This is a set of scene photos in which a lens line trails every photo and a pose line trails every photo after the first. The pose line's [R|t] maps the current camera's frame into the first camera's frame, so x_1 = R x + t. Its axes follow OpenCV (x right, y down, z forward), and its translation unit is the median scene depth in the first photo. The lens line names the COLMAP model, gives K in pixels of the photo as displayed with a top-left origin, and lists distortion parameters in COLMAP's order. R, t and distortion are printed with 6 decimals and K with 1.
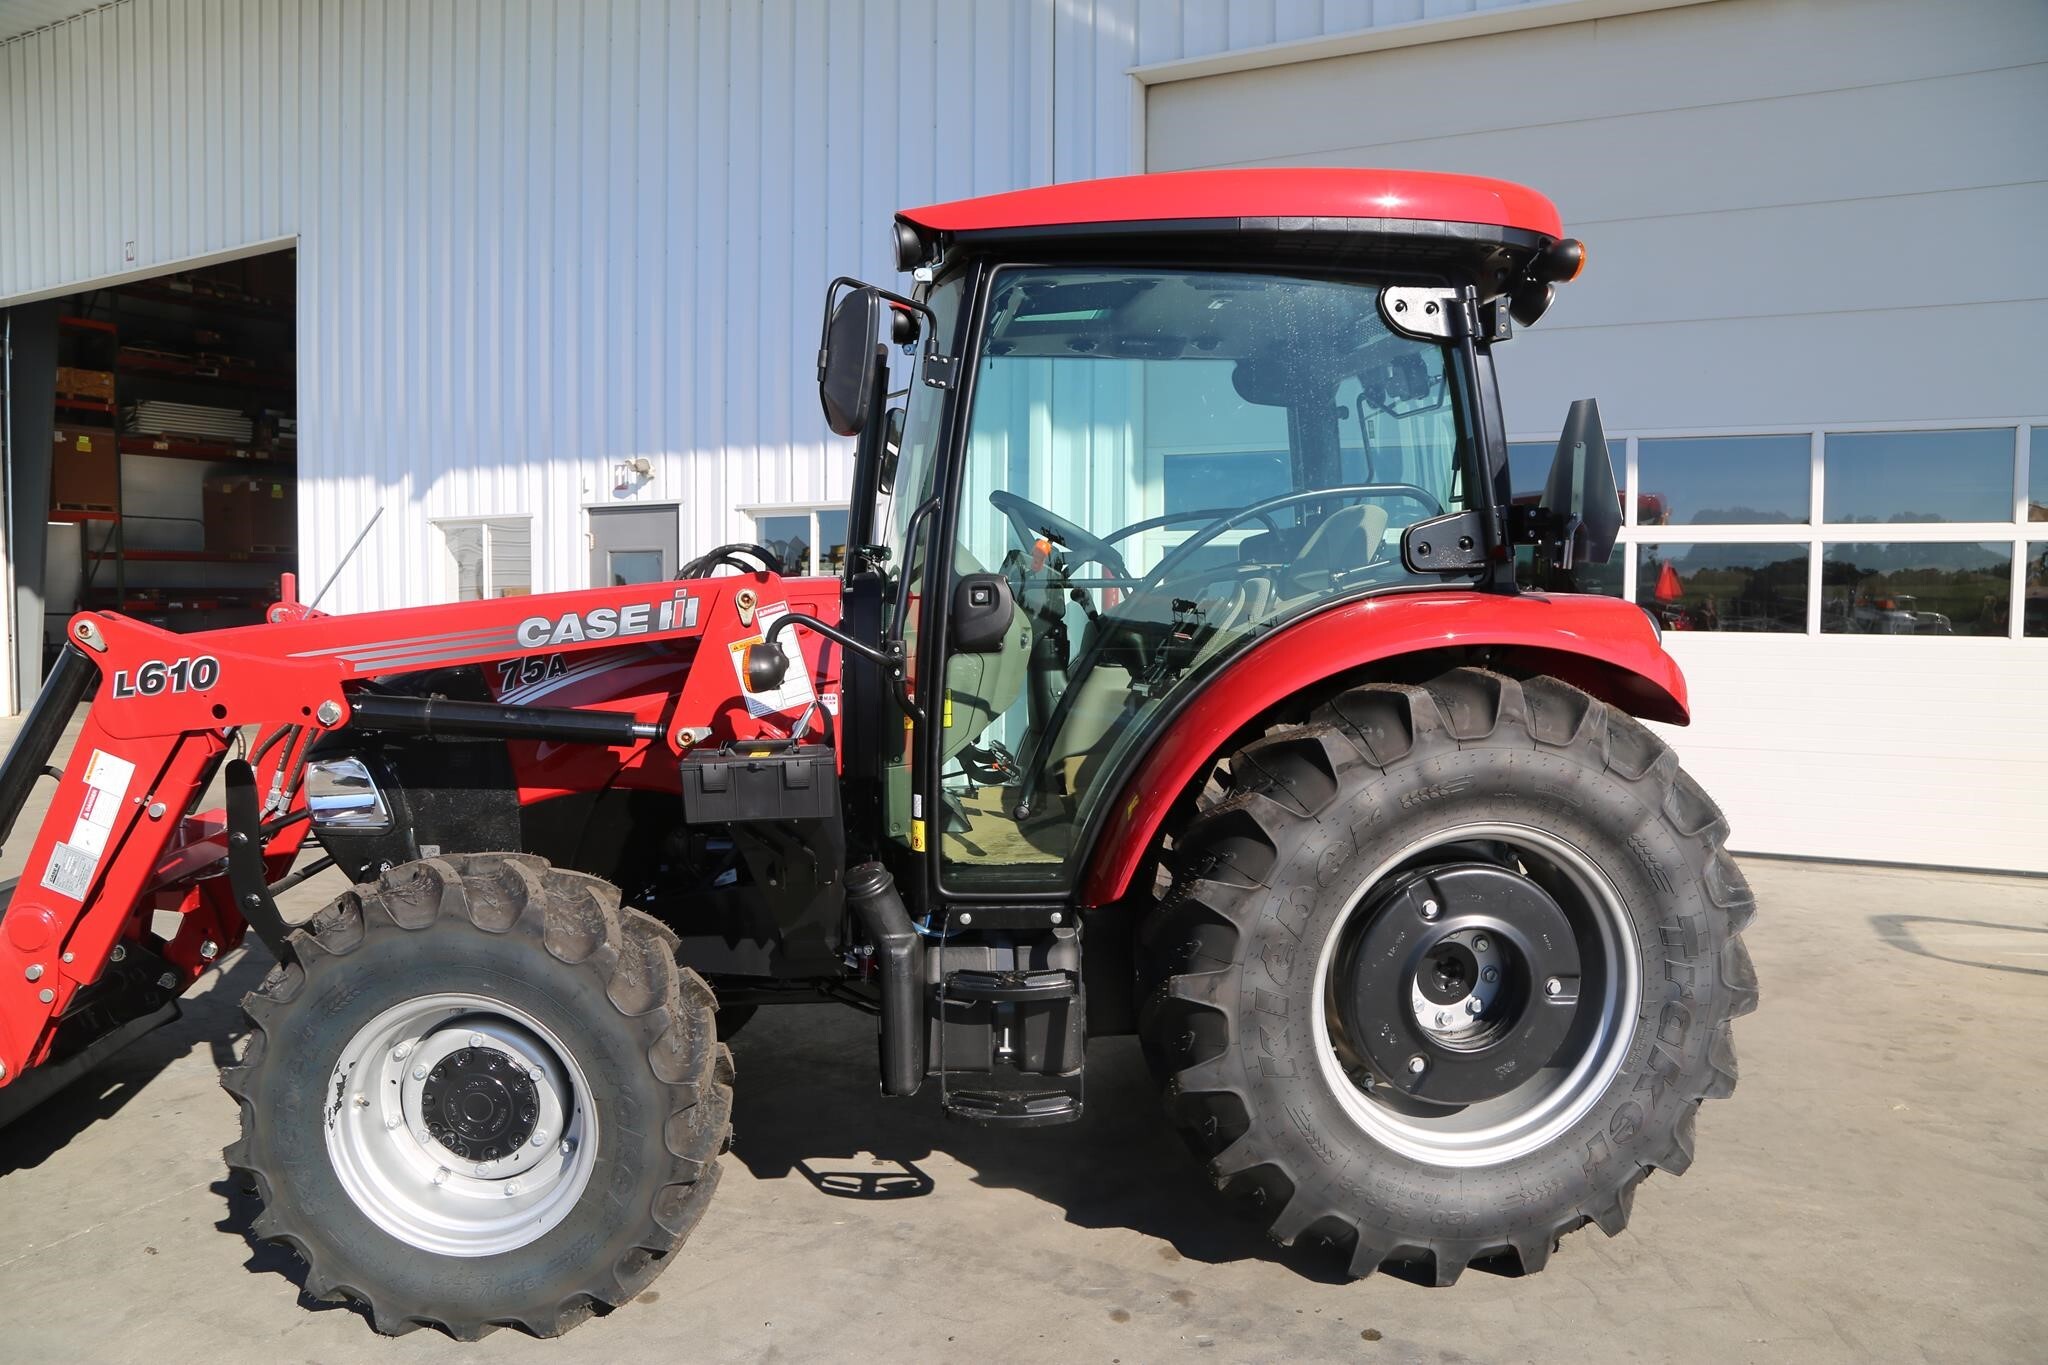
lens RADIAL K [[1375.7, 0, 1021.2], [0, 1375.7, 680.8], [0, 0, 1]] dist [-0.131163, 0.071168]
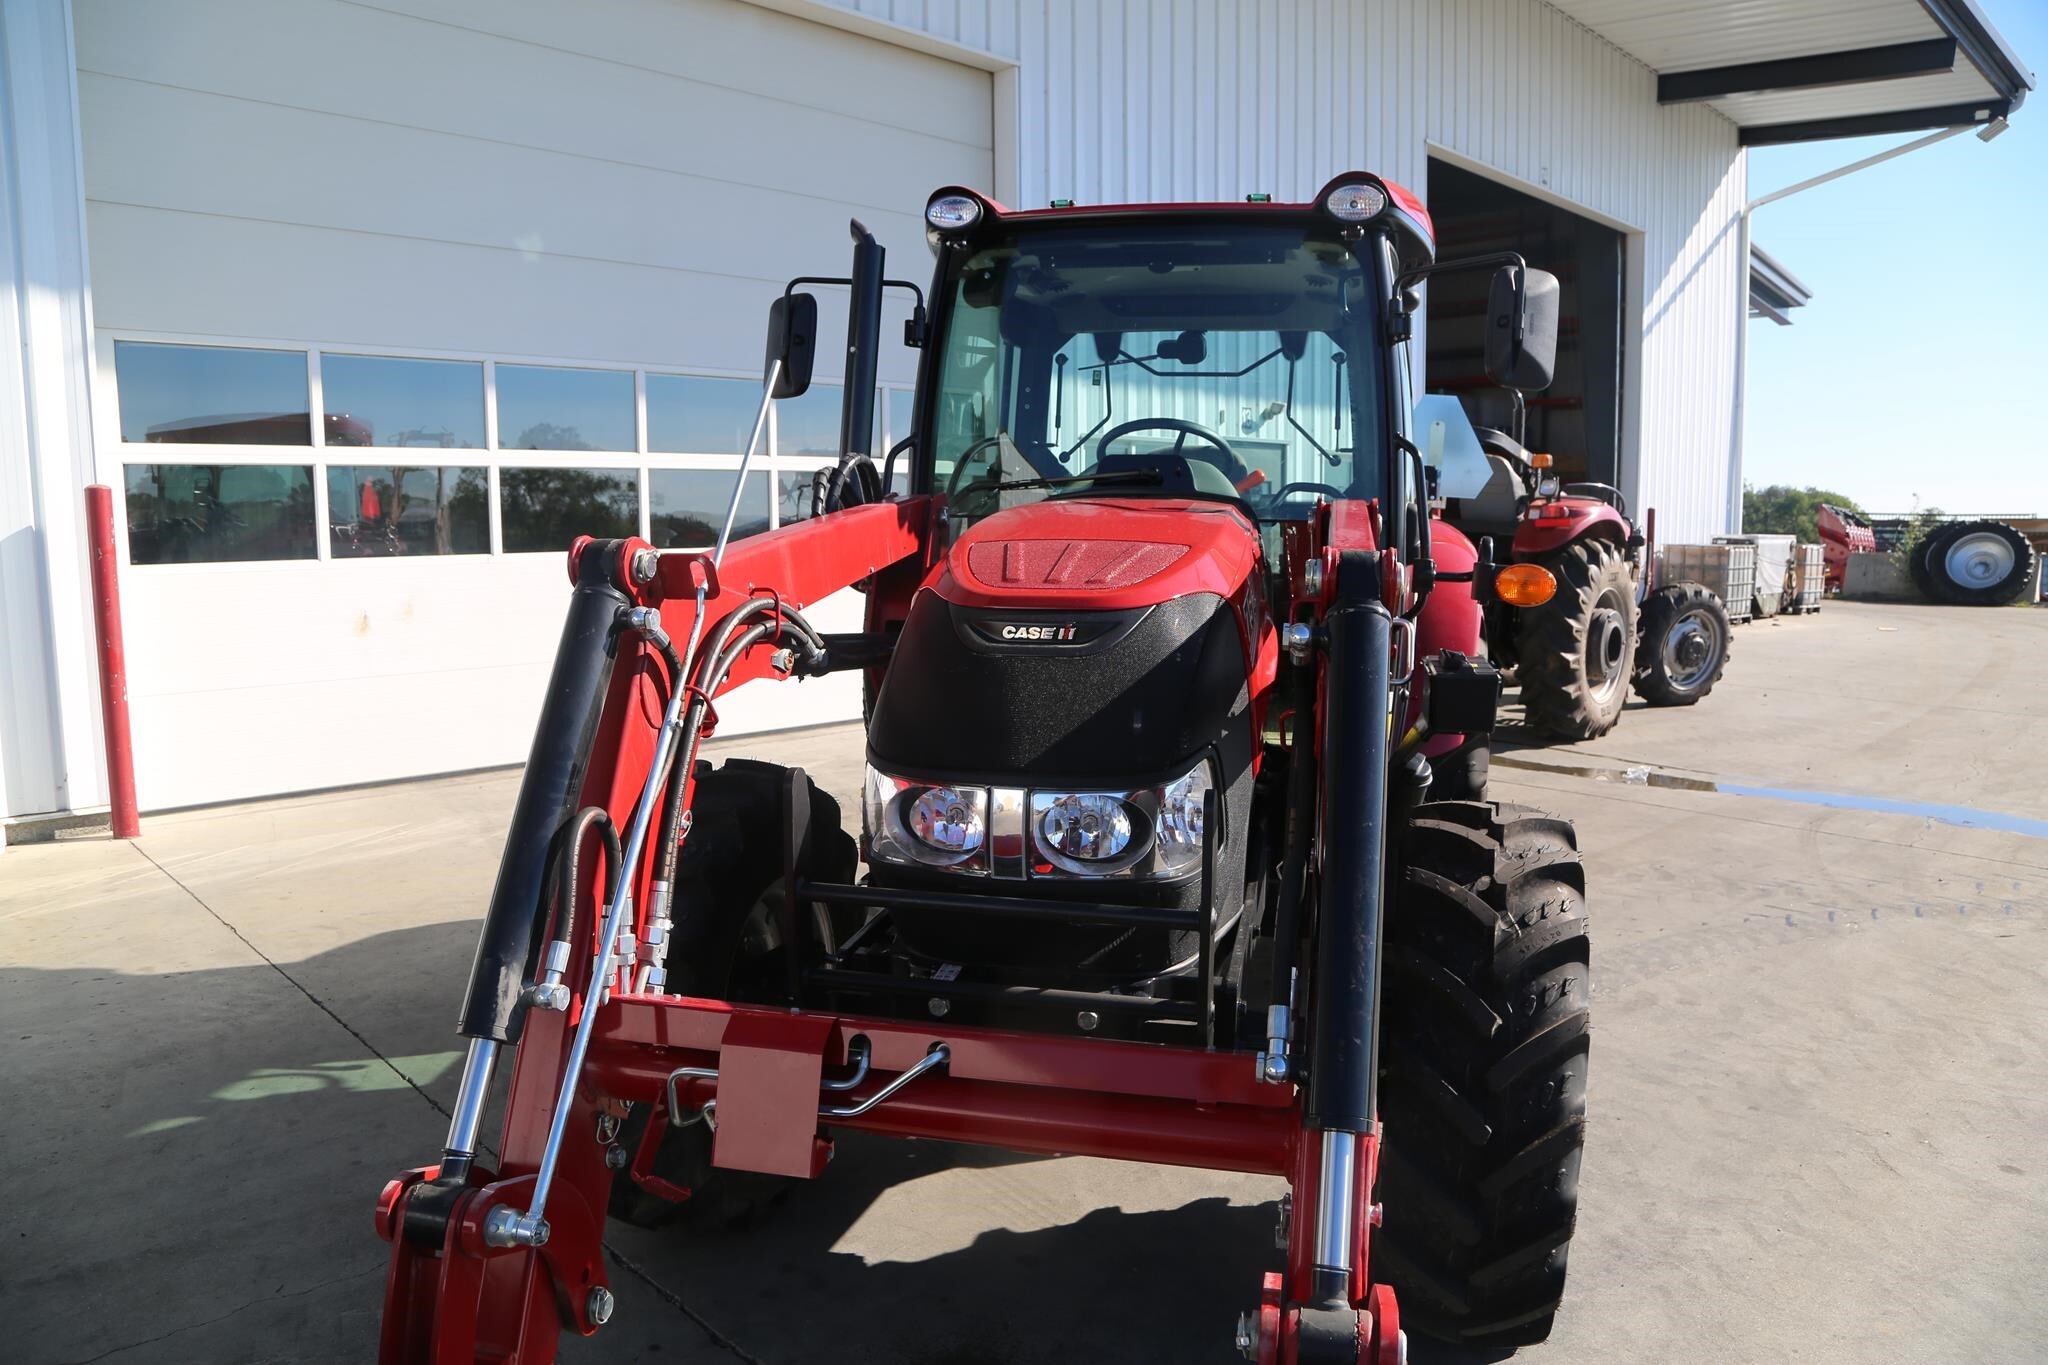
lens RADIAL K [[1375.7, 0, 1021.2], [0, 1375.7, 680.8], [0, 0, 1]] dist [-0.131163, 0.071168]
pose [[0.326822, -0.114897, 0.938076, -1.262494], [0.059394, 0.993117, 0.100946, -0.062629], [-0.943218, 0.022725, 0.331397, 0.917143]]
